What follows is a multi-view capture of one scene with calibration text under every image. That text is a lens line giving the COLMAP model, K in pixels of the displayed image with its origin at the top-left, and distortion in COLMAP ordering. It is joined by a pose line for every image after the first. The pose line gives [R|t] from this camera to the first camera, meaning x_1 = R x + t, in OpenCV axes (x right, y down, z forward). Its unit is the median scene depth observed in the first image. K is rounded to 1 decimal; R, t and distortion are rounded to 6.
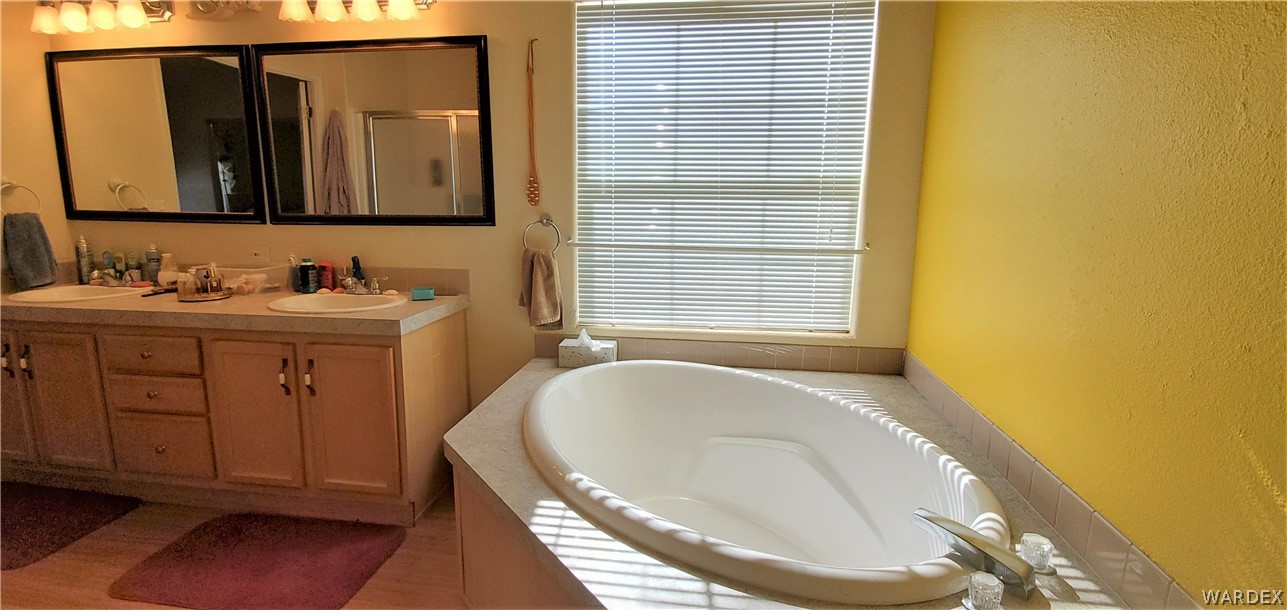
lens RADIAL K [[569.2, 0, 654.7], [0, 569.2, 293.9], [0, 0, 1]] dist [-0.010841, -0.007405]
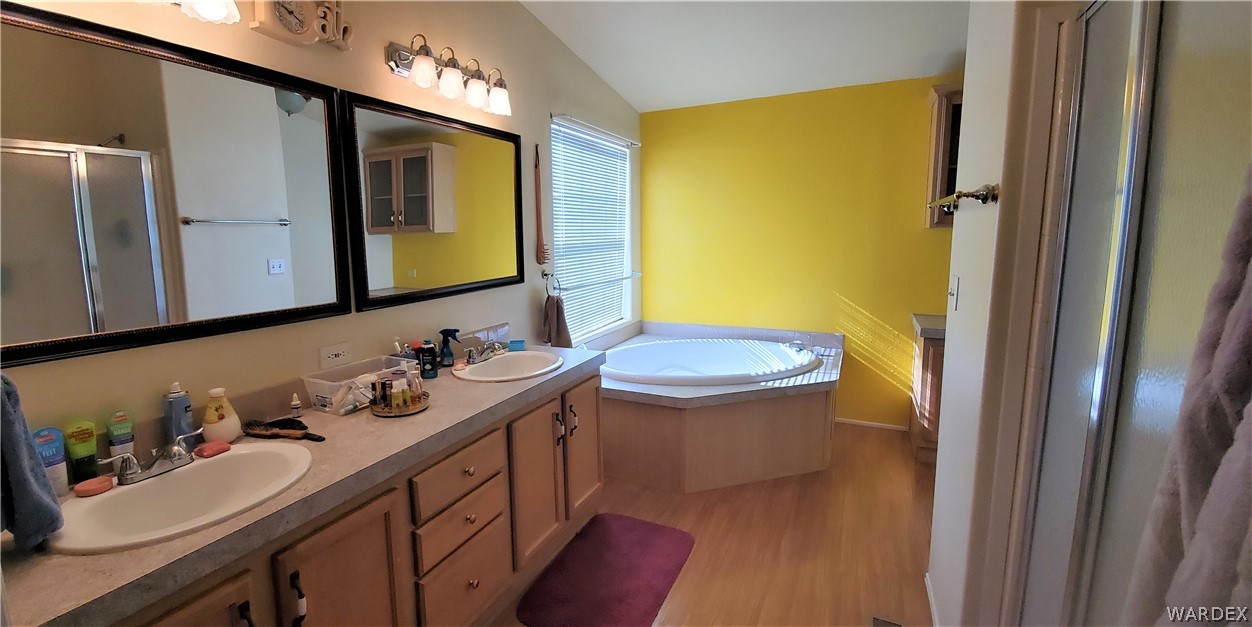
lens RADIAL K [[541.9, 0, 585.5], [0, 541.9, 306.4], [0, 0, 1]] dist [-0.003479, -0.000217]
pose [[0.344893, -0.141608, 0.927899, -1.362963], [0.185592, 0.979326, 0.080473, -0.142305], [-0.920111, 0.144456, 0.364044, 0.451999]]
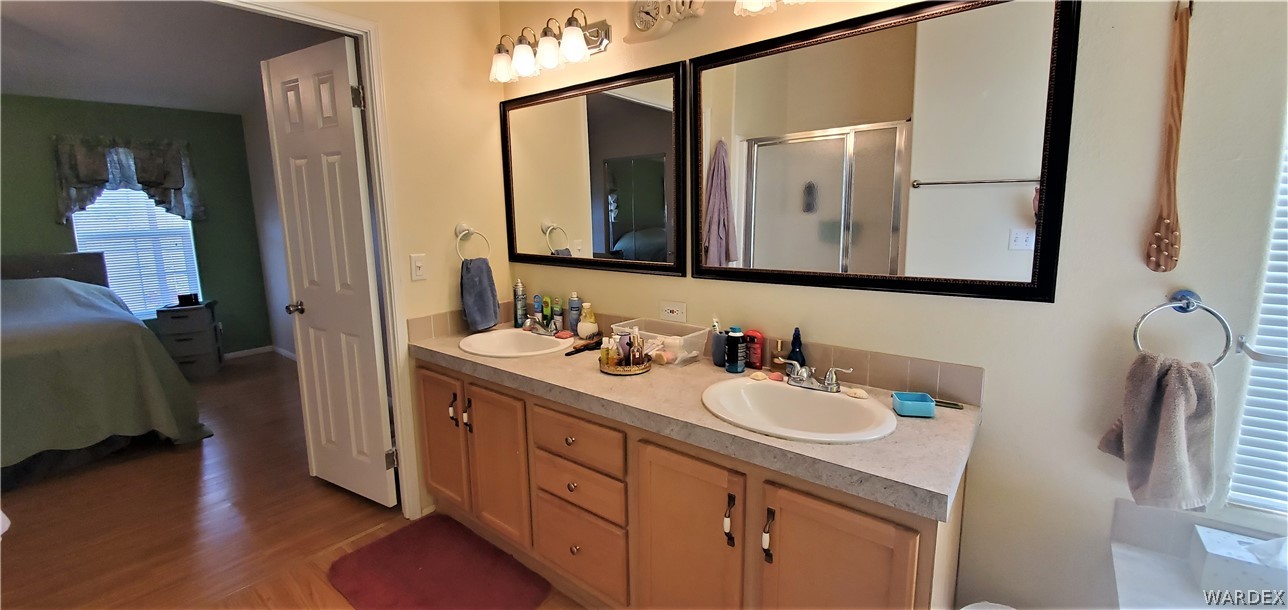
lens RADIAL K [[511.2, 0, 647.5], [0, 511.2, 293.7], [0, 0, 1]] dist [0.002210, -0.010117]
pose [[0.853321, 0.056653, -0.518299, -0.368132], [-0.062214, 0.998041, 0.006662, -0.108006], [0.517661, 0.026561, 0.855174, 0.348479]]
